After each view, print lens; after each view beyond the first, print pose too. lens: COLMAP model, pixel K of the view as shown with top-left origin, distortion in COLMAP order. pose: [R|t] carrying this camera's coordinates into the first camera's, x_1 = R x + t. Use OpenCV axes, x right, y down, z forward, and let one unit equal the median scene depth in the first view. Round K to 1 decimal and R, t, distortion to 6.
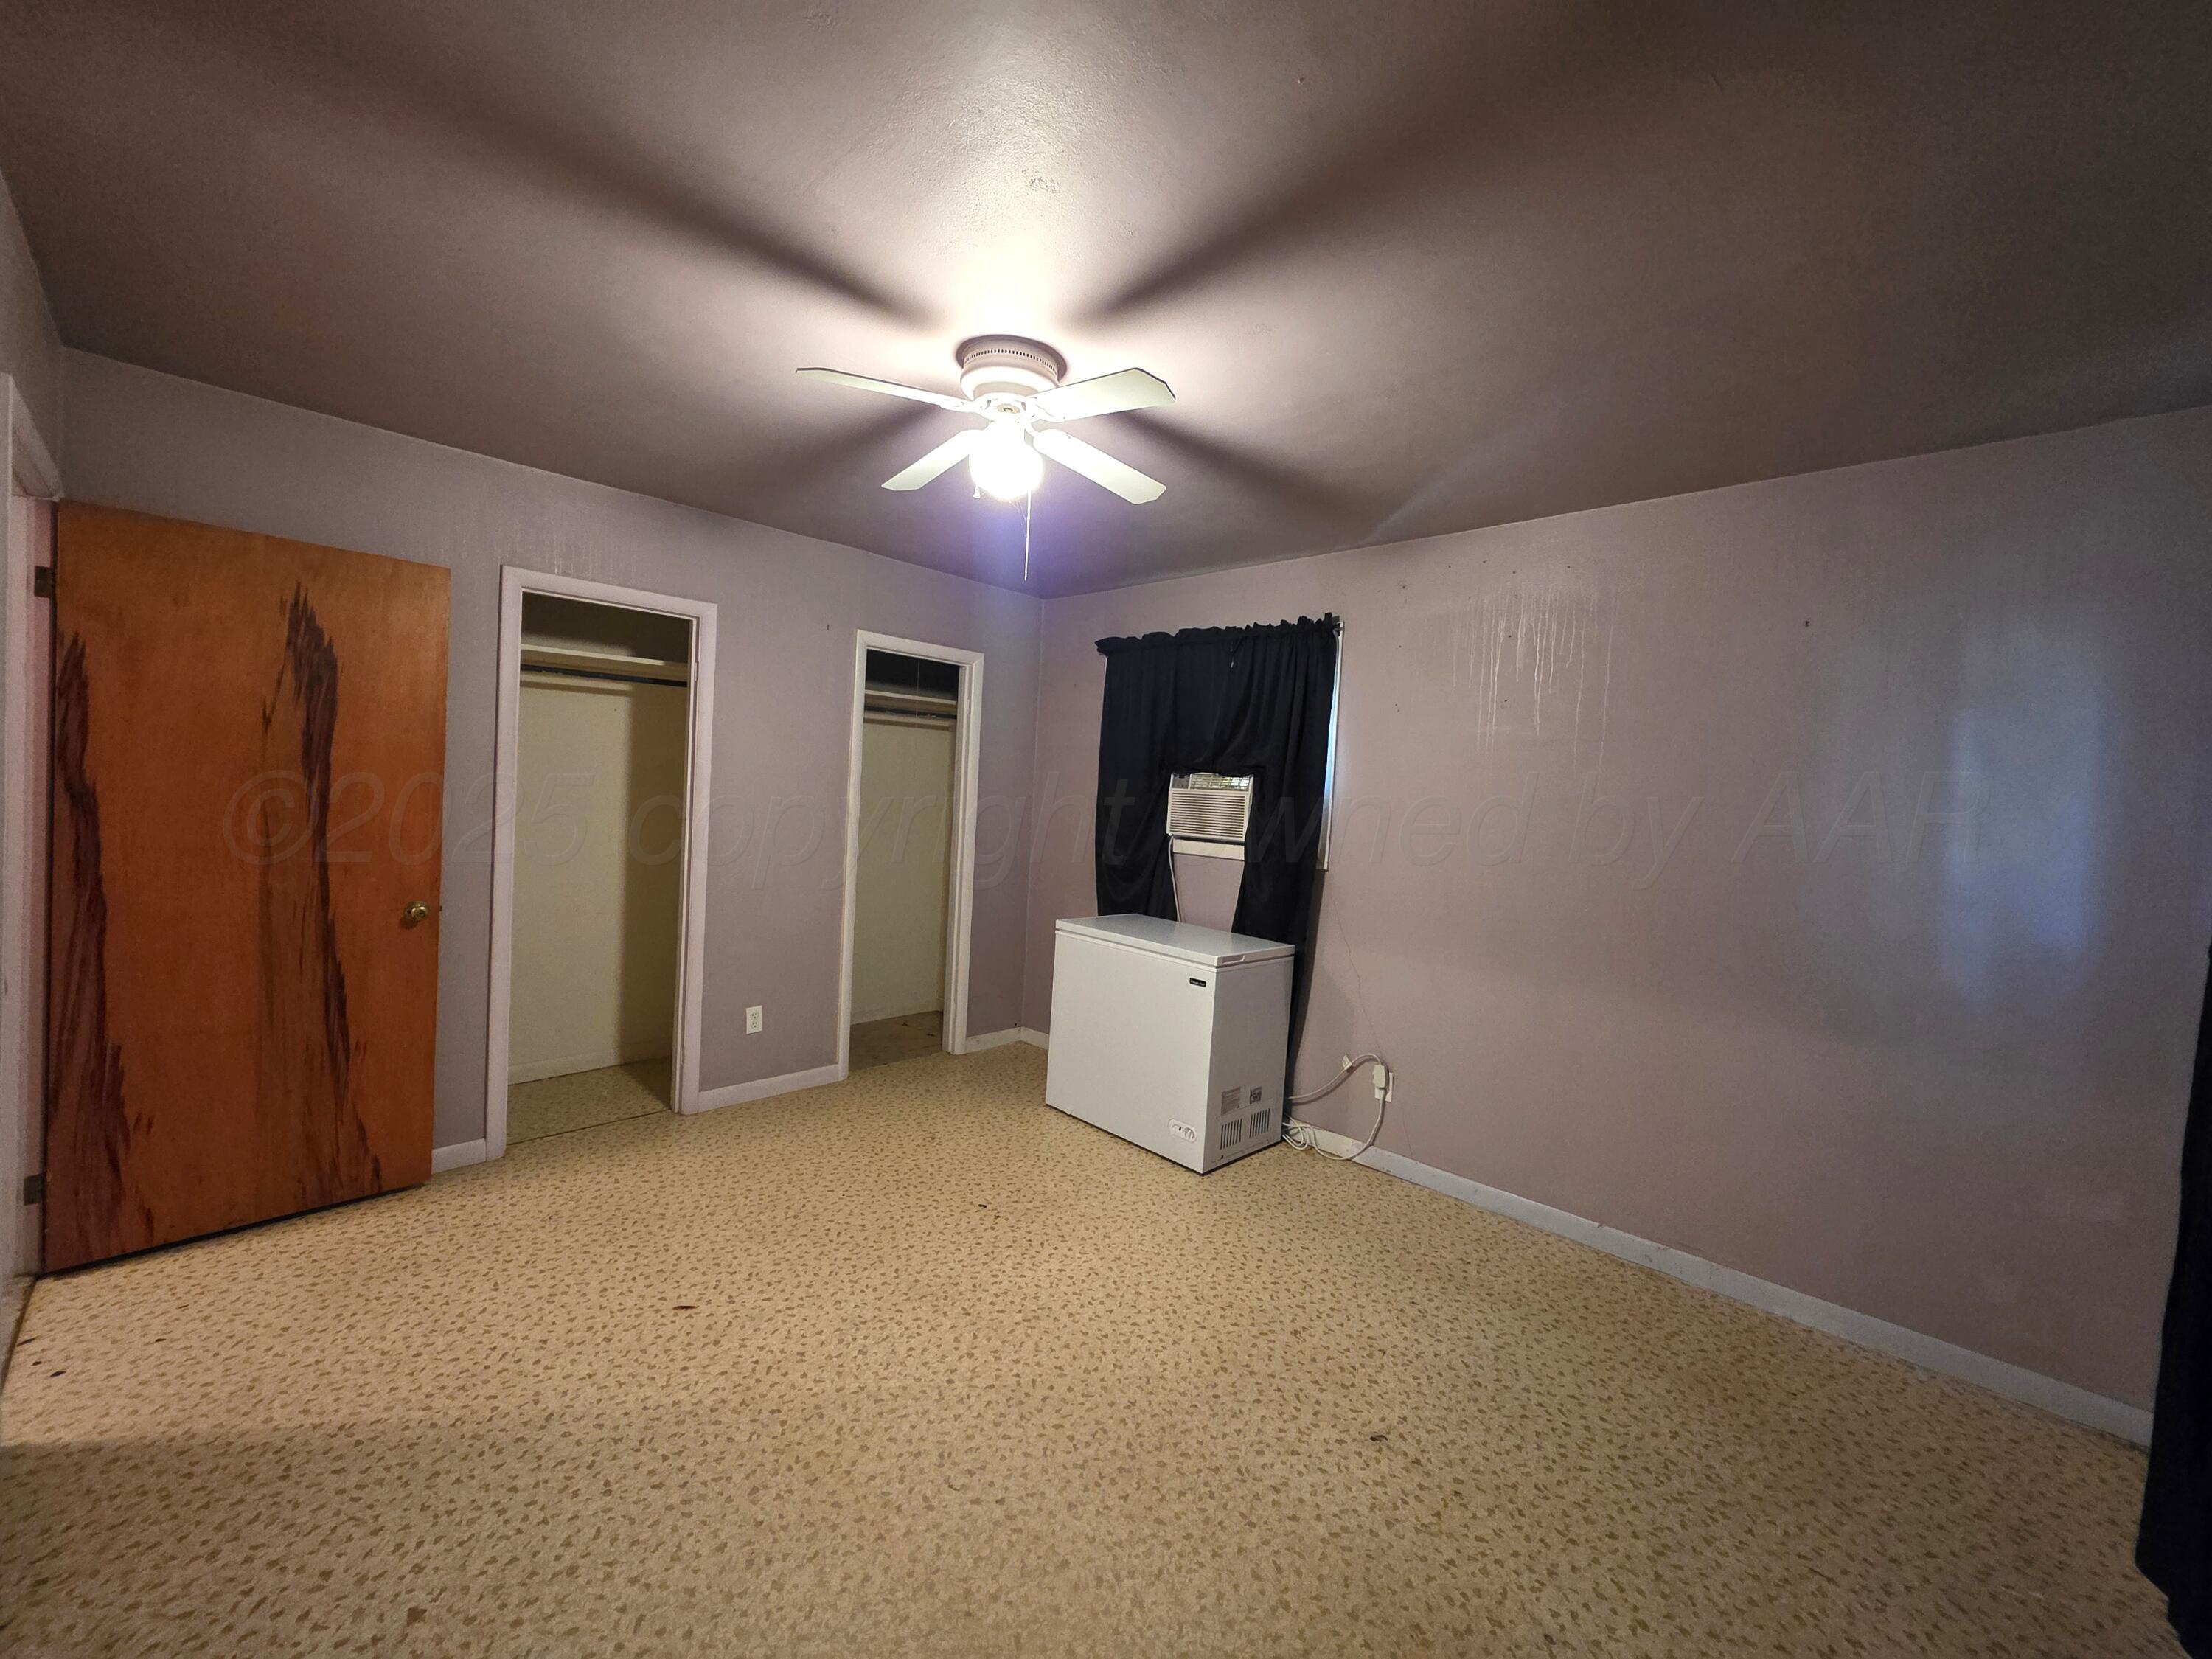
lens RADIAL K [[907.6, 0, 1106.0], [0, 907.6, 829.5], [0, 0, 1]] dist [-0.001673, -0.000102]
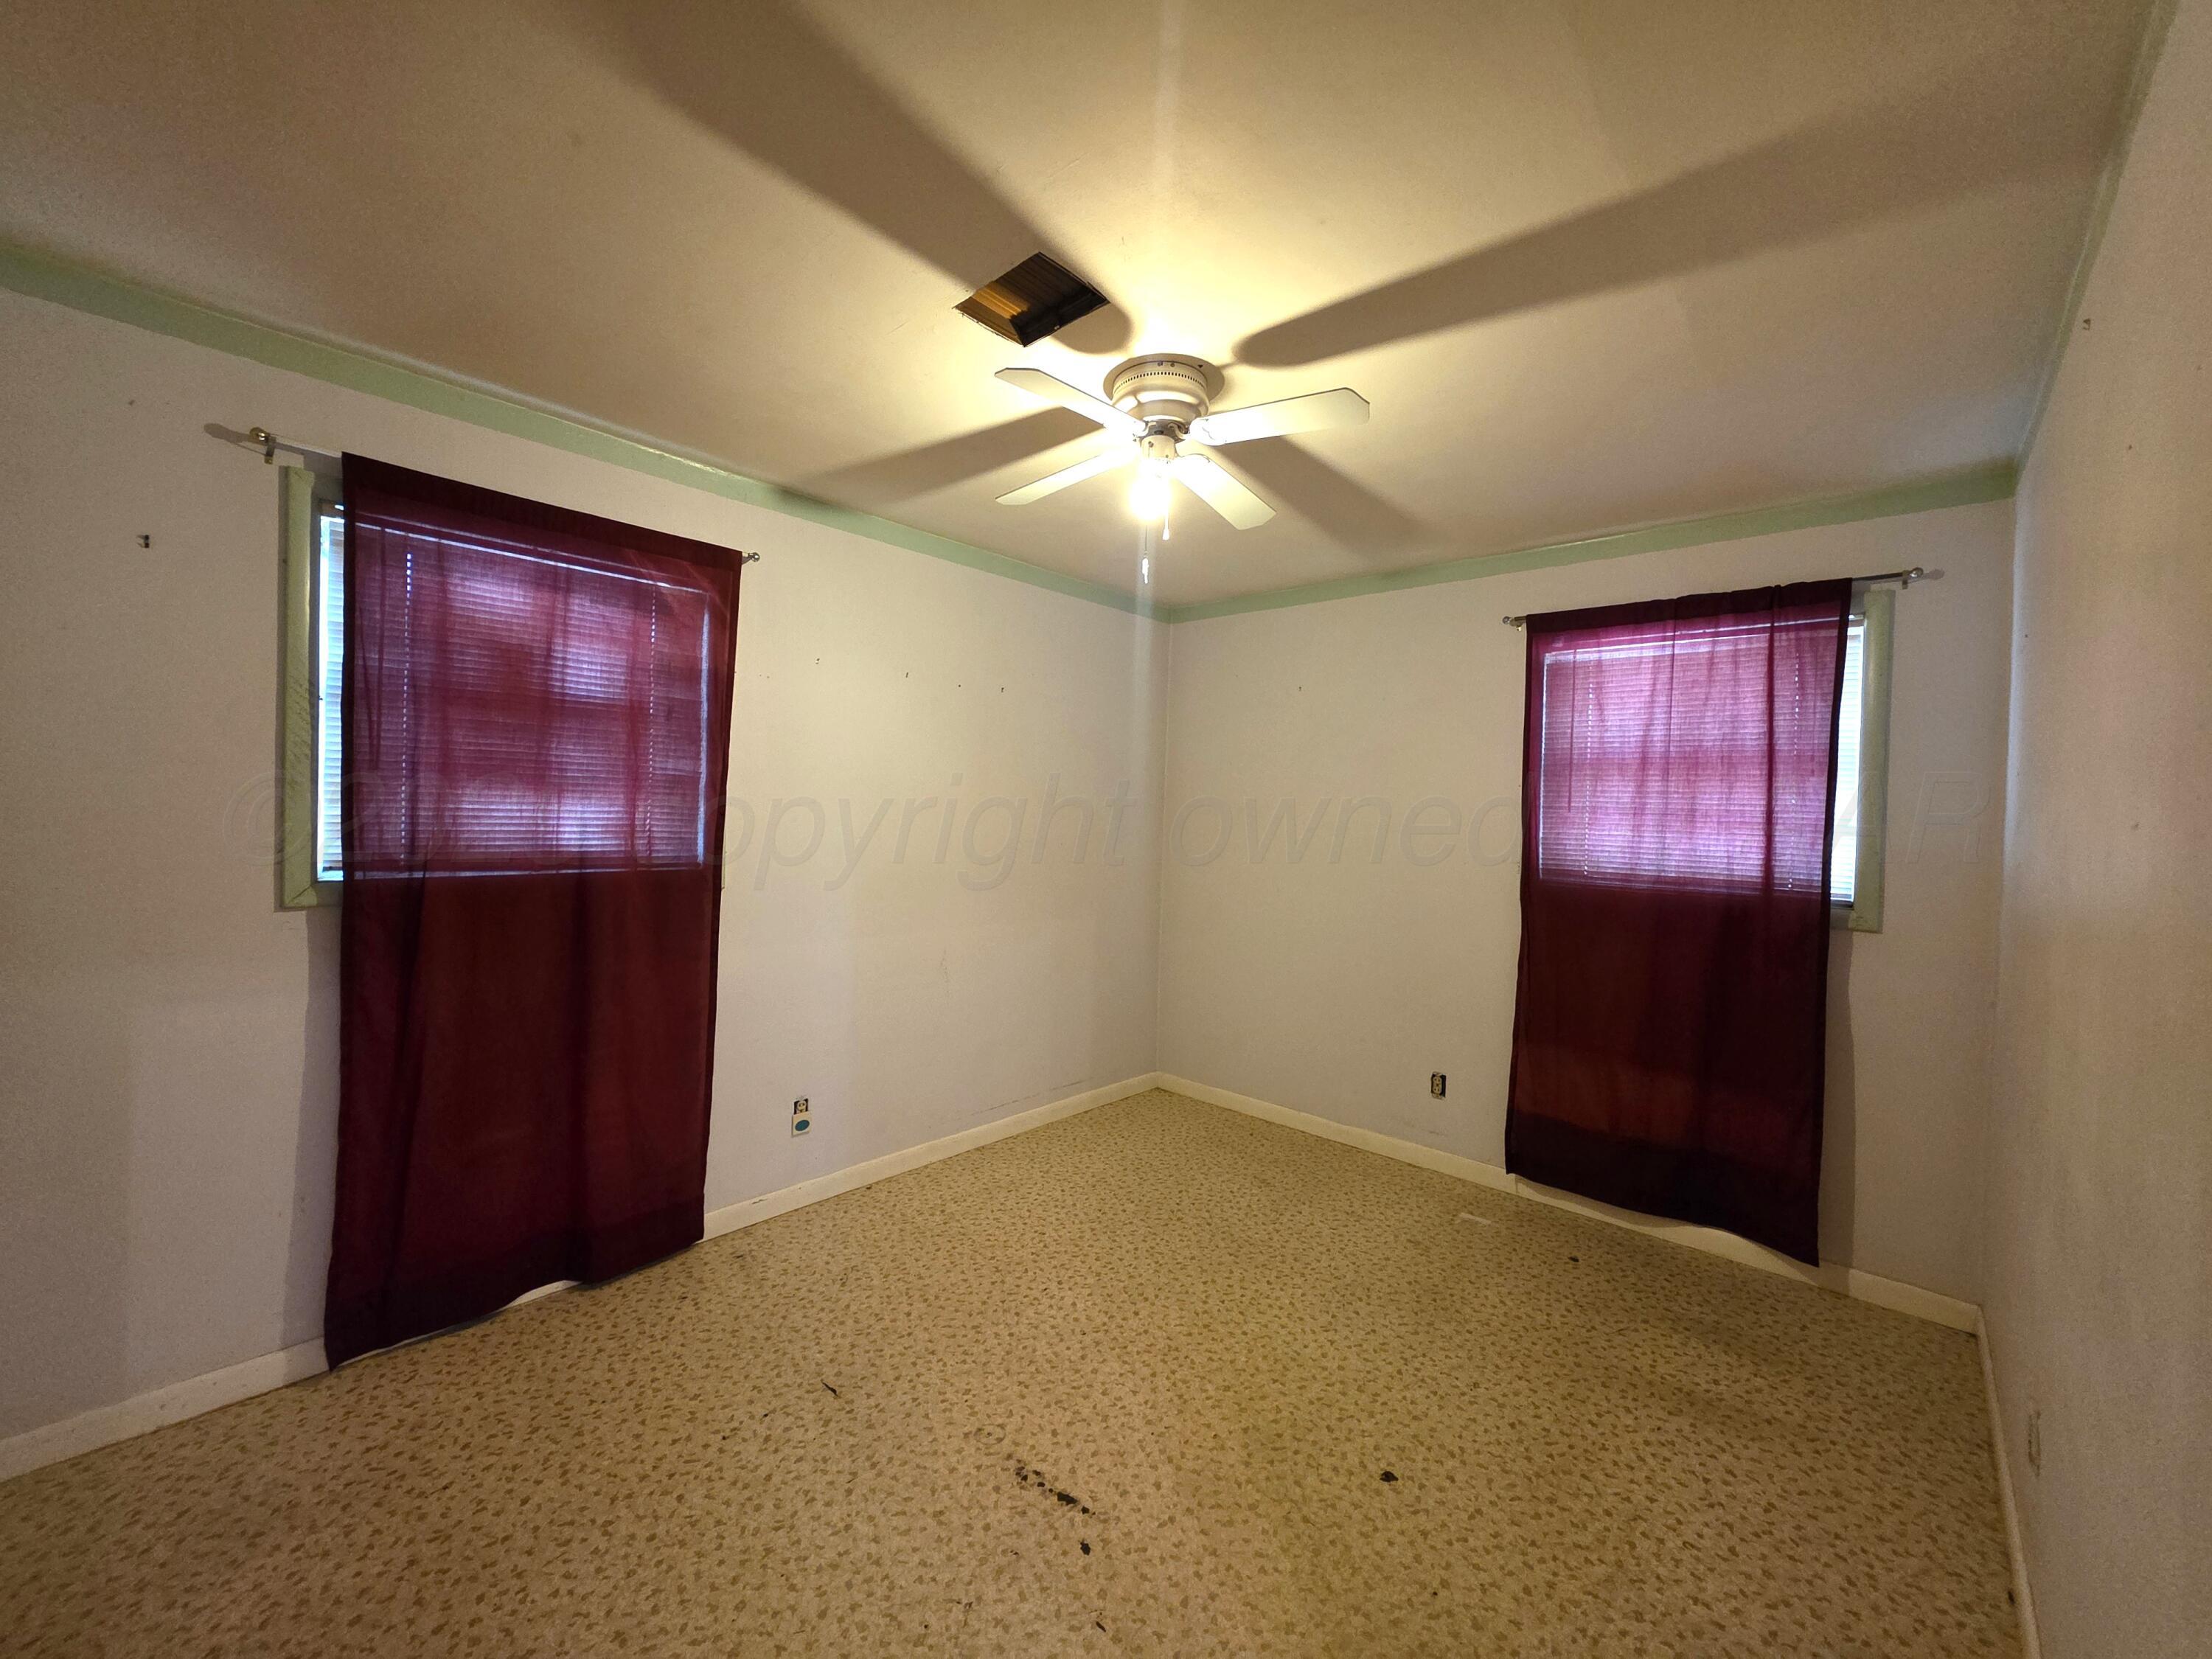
lens RADIAL K [[881.5, 0, 1100.0], [0, 881.5, 839.4], [0, 0, 1]] dist [-0.000016, 0.000440]
pose [[-0.042300, -0.087854, 0.995235, -1.110963], [0.012905, 0.995995, 0.088469, -0.112333], [-0.999022, 0.016586, -0.040996, 1.098258]]
